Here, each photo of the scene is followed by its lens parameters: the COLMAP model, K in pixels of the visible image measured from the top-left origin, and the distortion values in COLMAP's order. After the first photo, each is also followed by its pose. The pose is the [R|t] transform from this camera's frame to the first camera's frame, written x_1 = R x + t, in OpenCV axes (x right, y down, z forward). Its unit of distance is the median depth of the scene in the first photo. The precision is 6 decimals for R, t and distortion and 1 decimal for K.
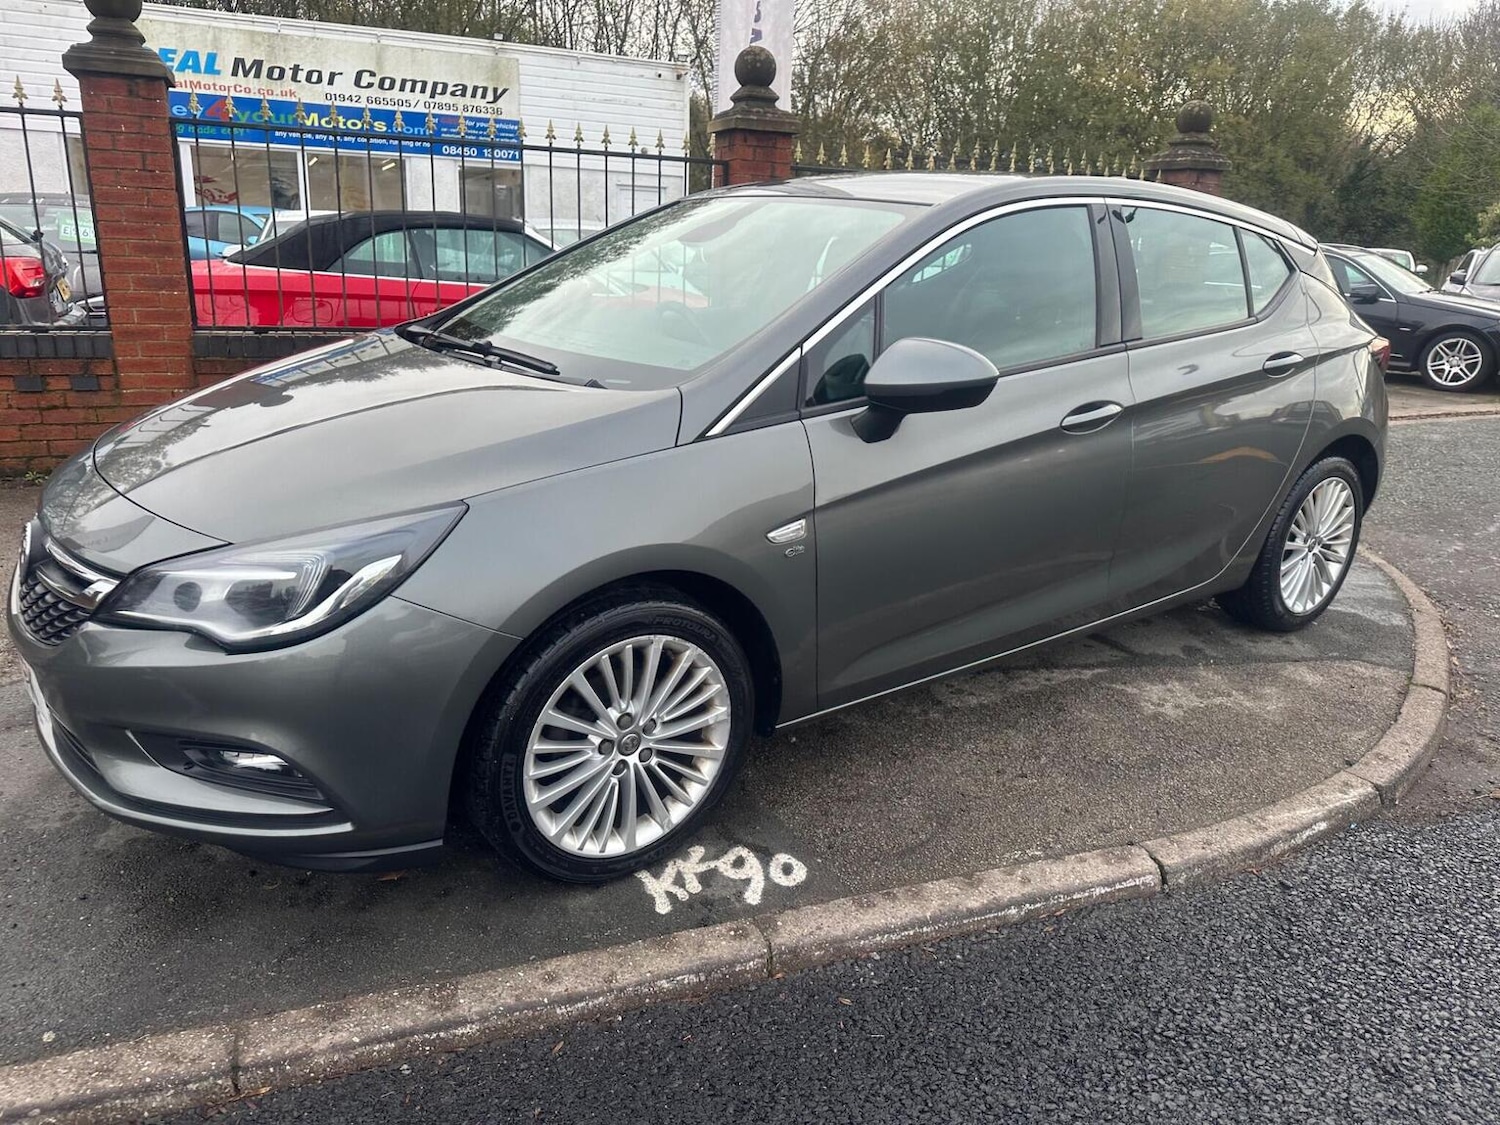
lens RADIAL K [[1059.0, 0, 748.6], [0, 1059.0, 569.2], [0, 0, 1]] dist [0.013568, -0.017267]
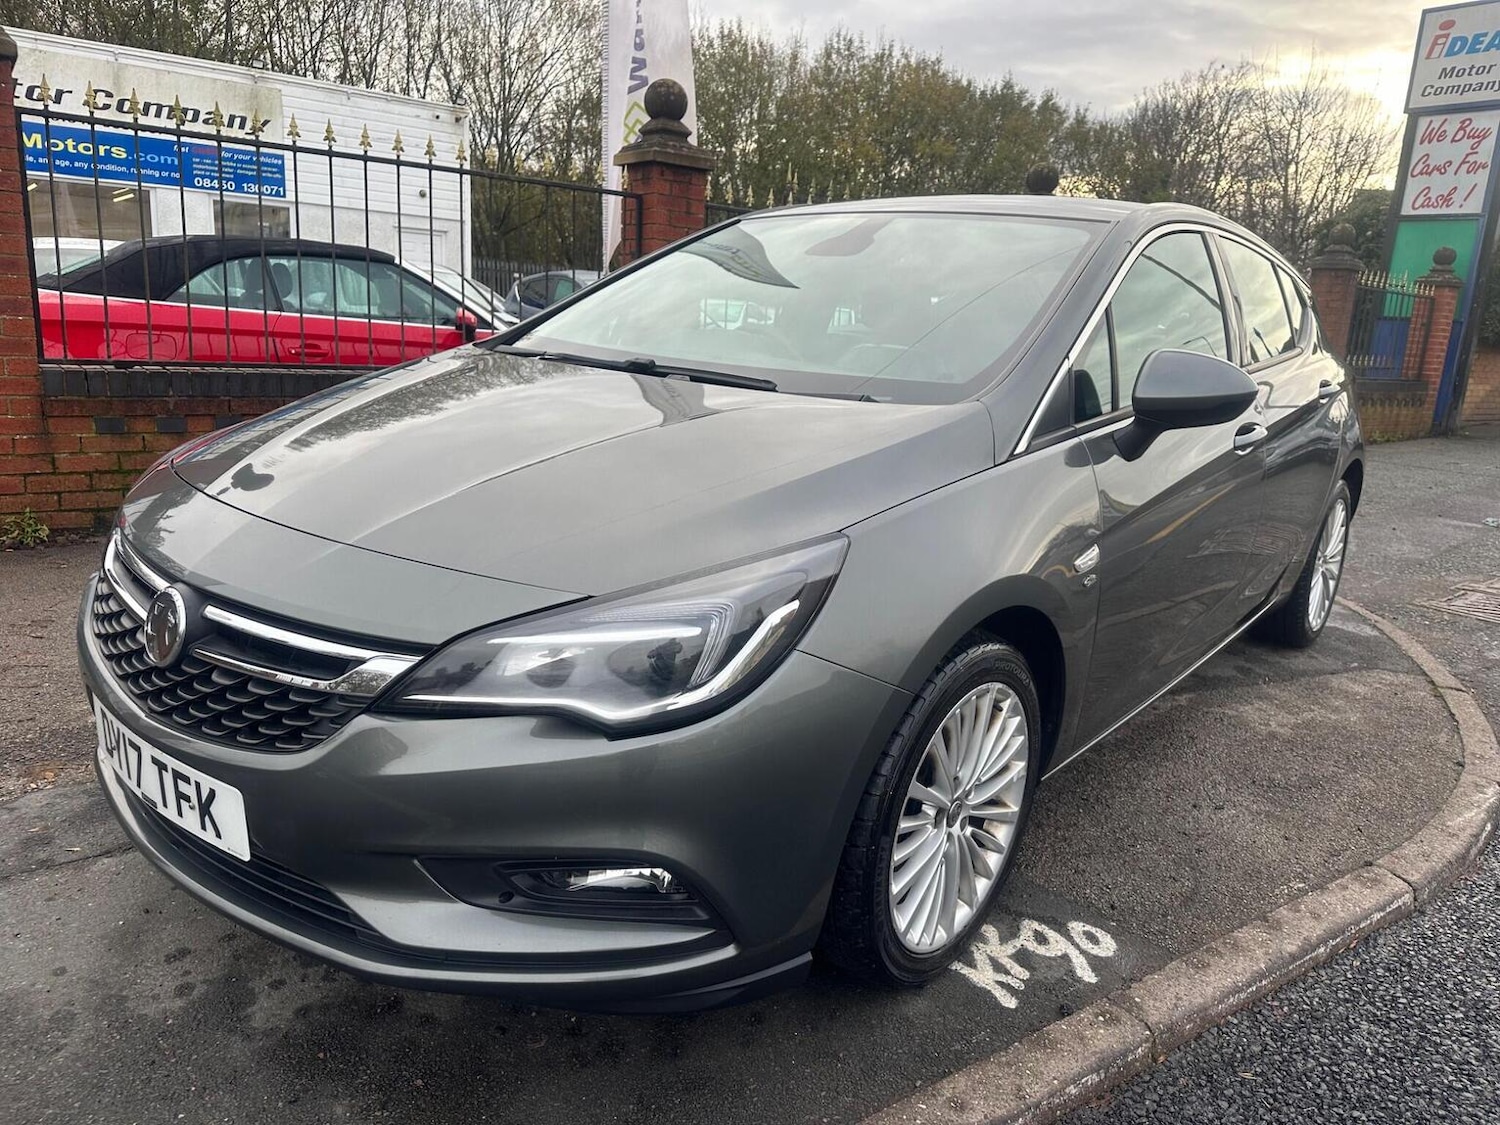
lens RADIAL K [[1062.6, 0, 765.1], [0, 1062.6, 566.5], [0, 0, 1]] dist [0.001201, -0.006649]
pose [[0.966978, -0.041642, 0.251434, -0.353892], [0.054864, 0.997443, -0.045803, -0.002234], [-0.248883, 0.058085, 0.966790, 0.144859]]
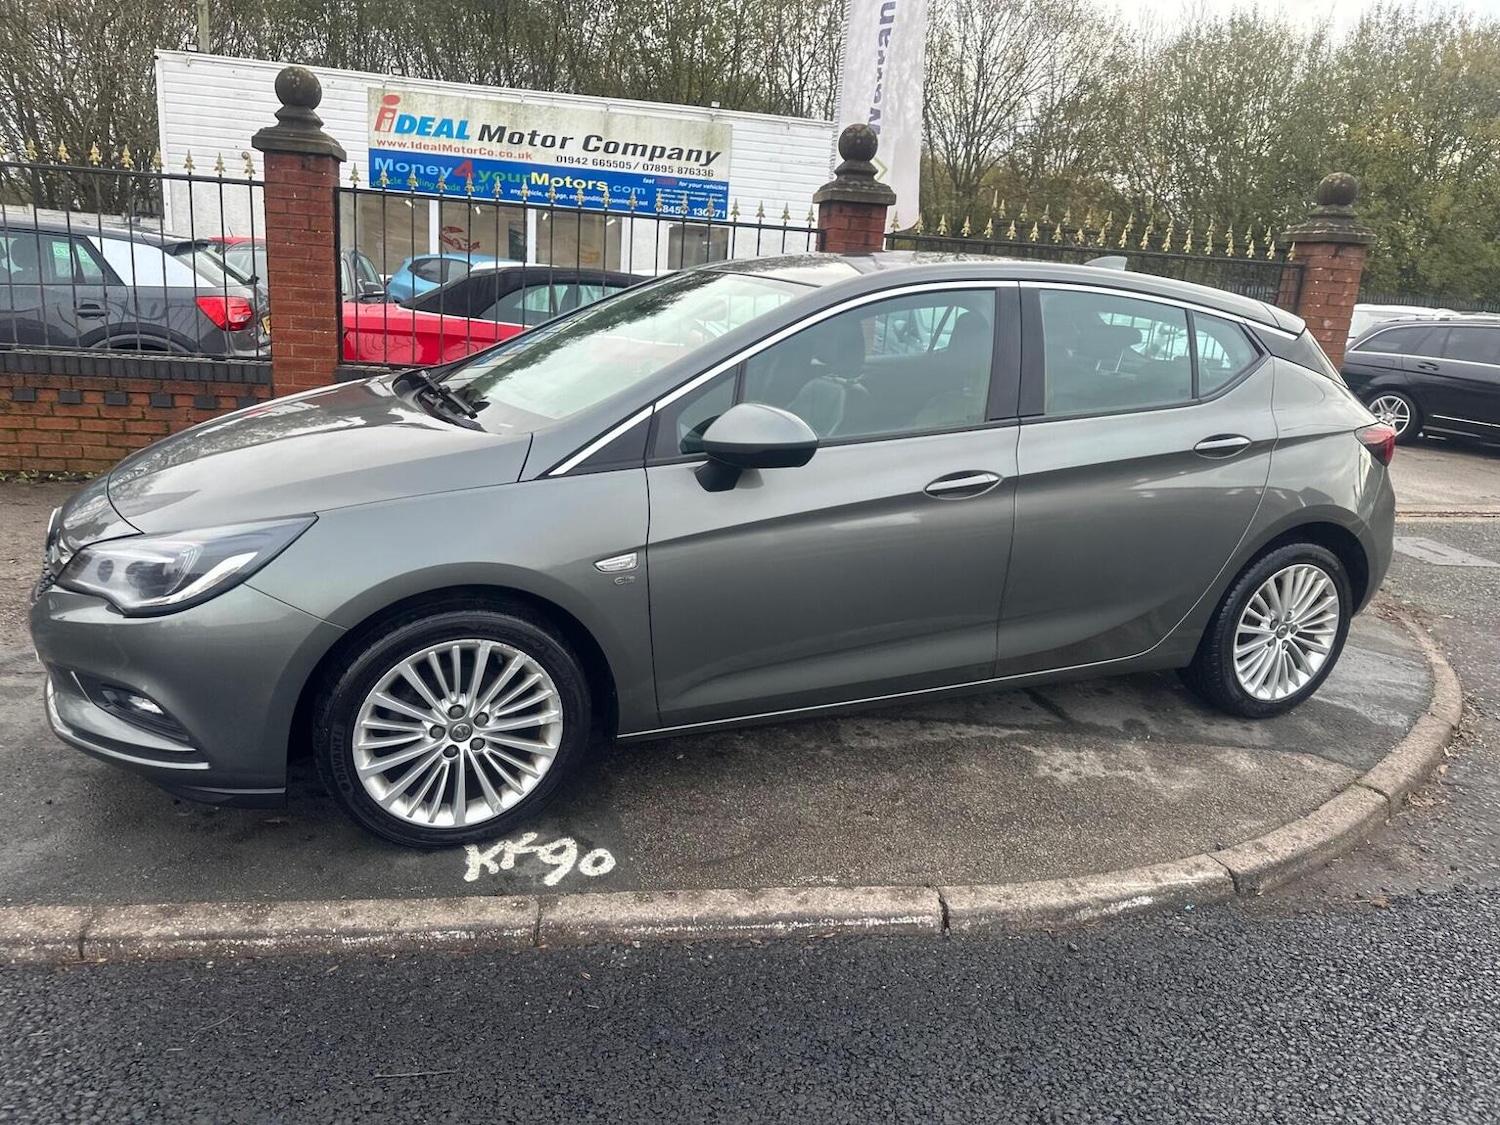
lens RADIAL K [[1057.0, 0, 748.8], [0, 1057.0, 555.3], [0, 0, 1]] dist [0.020569, -0.024978]
pose [[0.975450, 0.079791, -0.205258, 0.318640], [-0.091272, 0.994713, -0.047071, -0.002260], [0.200417, 0.064650, 0.977575, -0.073372]]
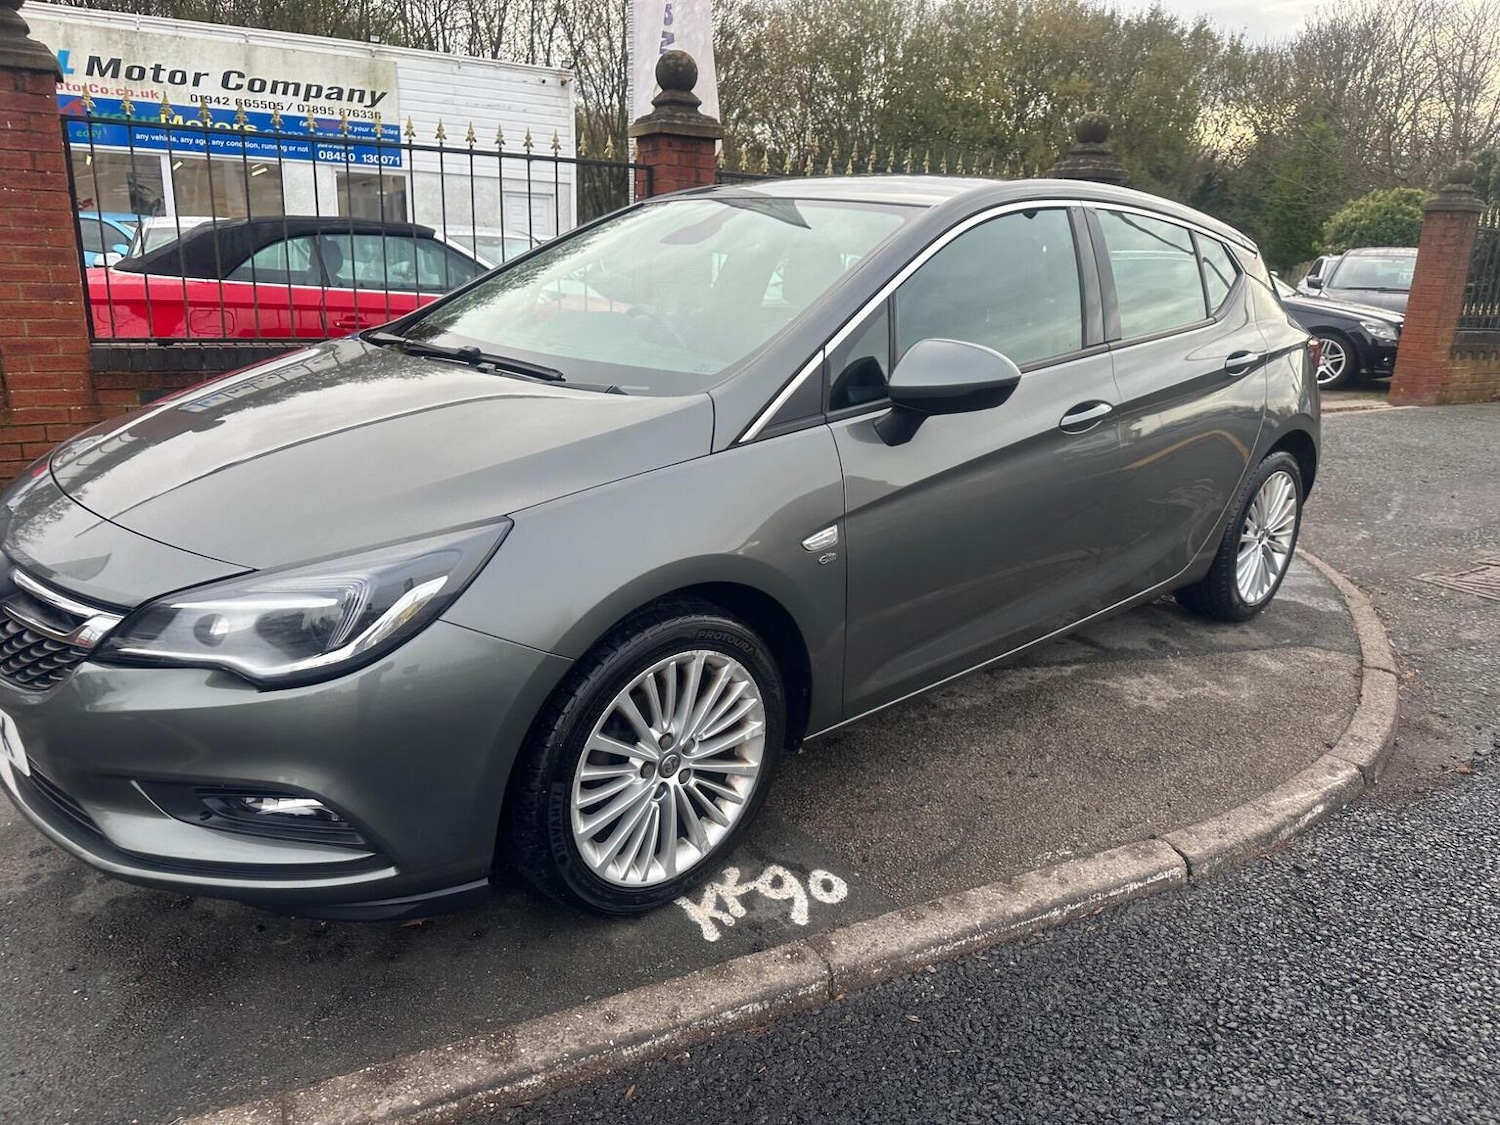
lens RADIAL K [[1058.3, 0, 748.0], [0, 1058.3, 569.0], [0, 0, 1]] dist [0.010454, -0.014875]
pose [[0.993603, -0.033376, 0.107882, -0.104552], [0.034161, 0.999402, -0.005436, -0.003807], [-0.107636, 0.009086, 0.994149, 0.029726]]
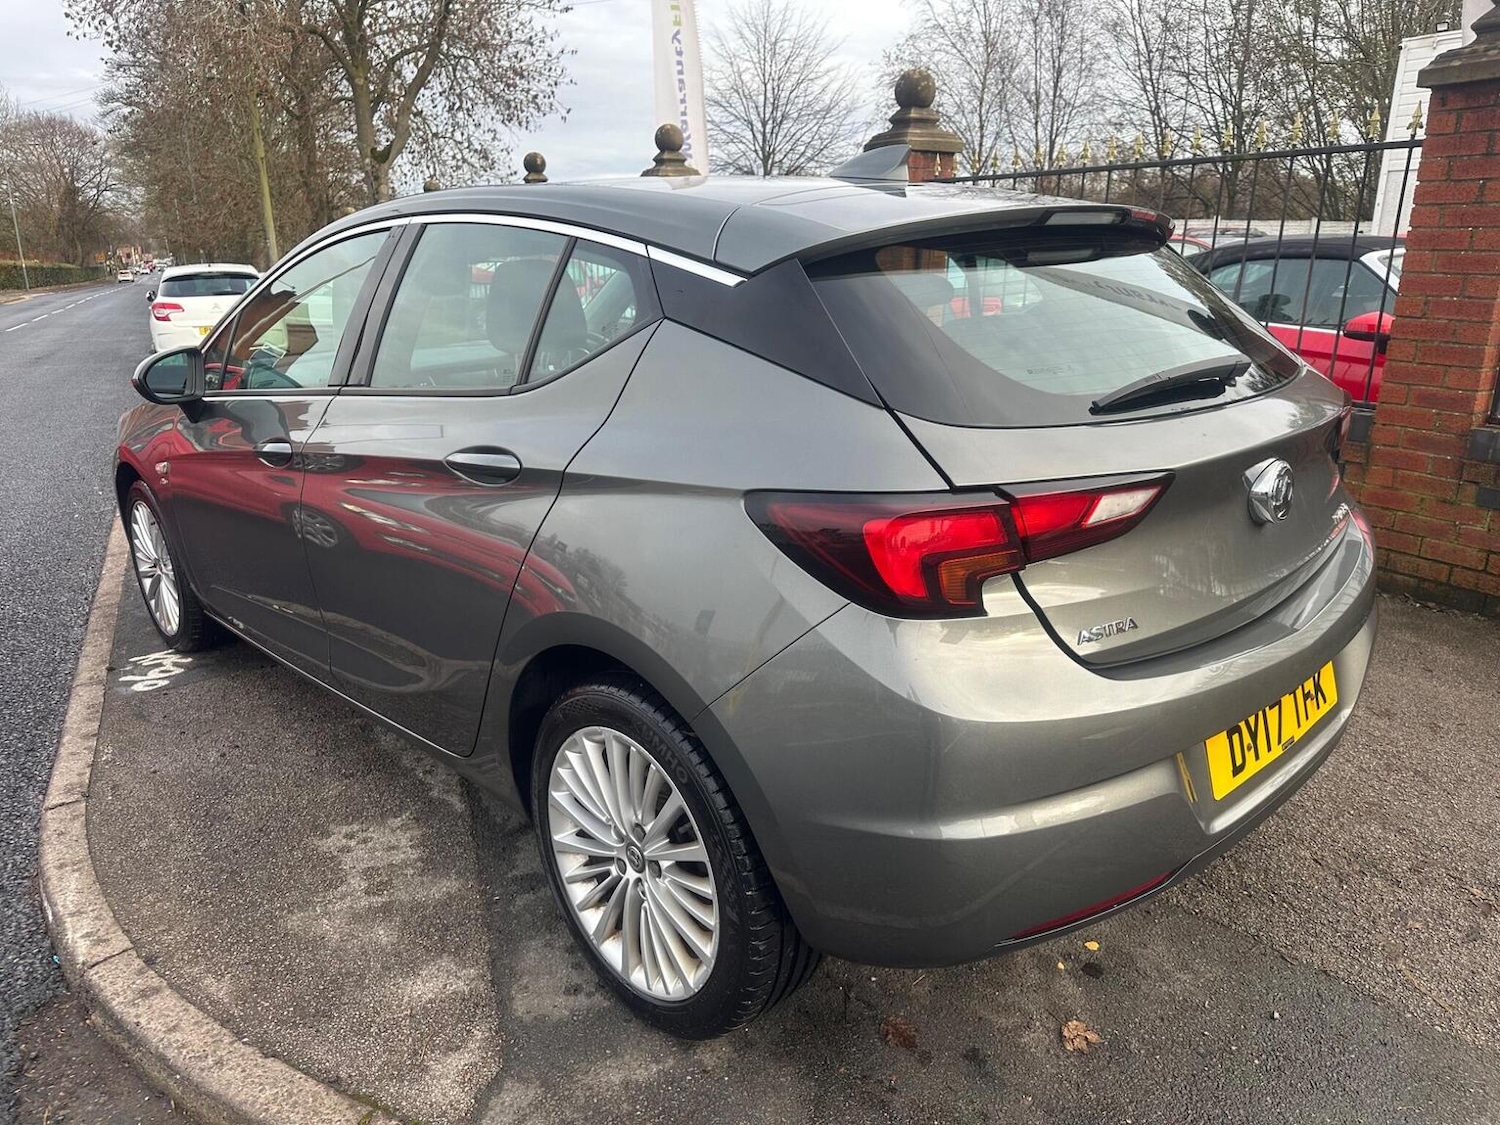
lens RADIAL K [[1082.5, 0, 749.7], [0, 1082.5, 560.9], [0, 0, 1]] dist [0.005778, -0.000179]
pose [[0.119220, 0.234131, -0.964867, 1.287185], [-0.278073, 0.940780, 0.193927, -0.346536], [0.953133, 0.245183, 0.177266, 1.197565]]
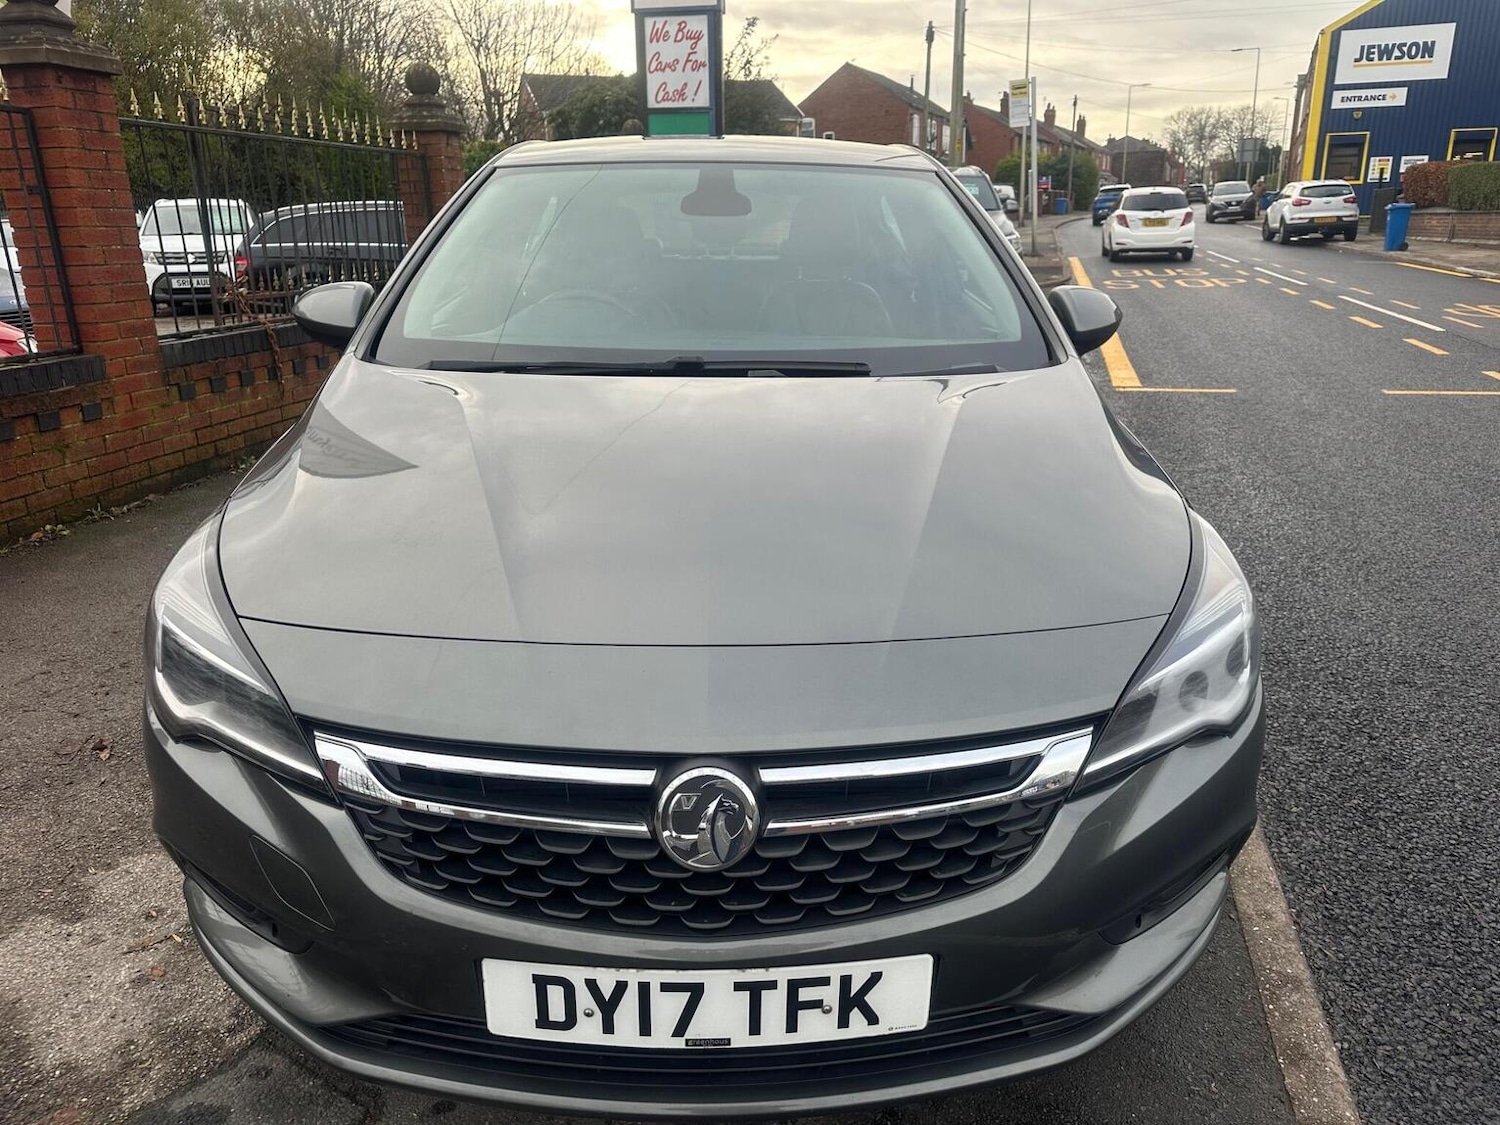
lens RADIAL K [[1058.3, 0, 748.0], [0, 1058.3, 569.0], [0, 0, 1]] dist [0.010454, -0.014875]
pose [[0.572944, -0.295340, 0.764532, -0.799319], [0.269129, 0.948887, 0.164871, -0.172035], [-0.774148, 0.111296, 0.623143, 0.477031]]
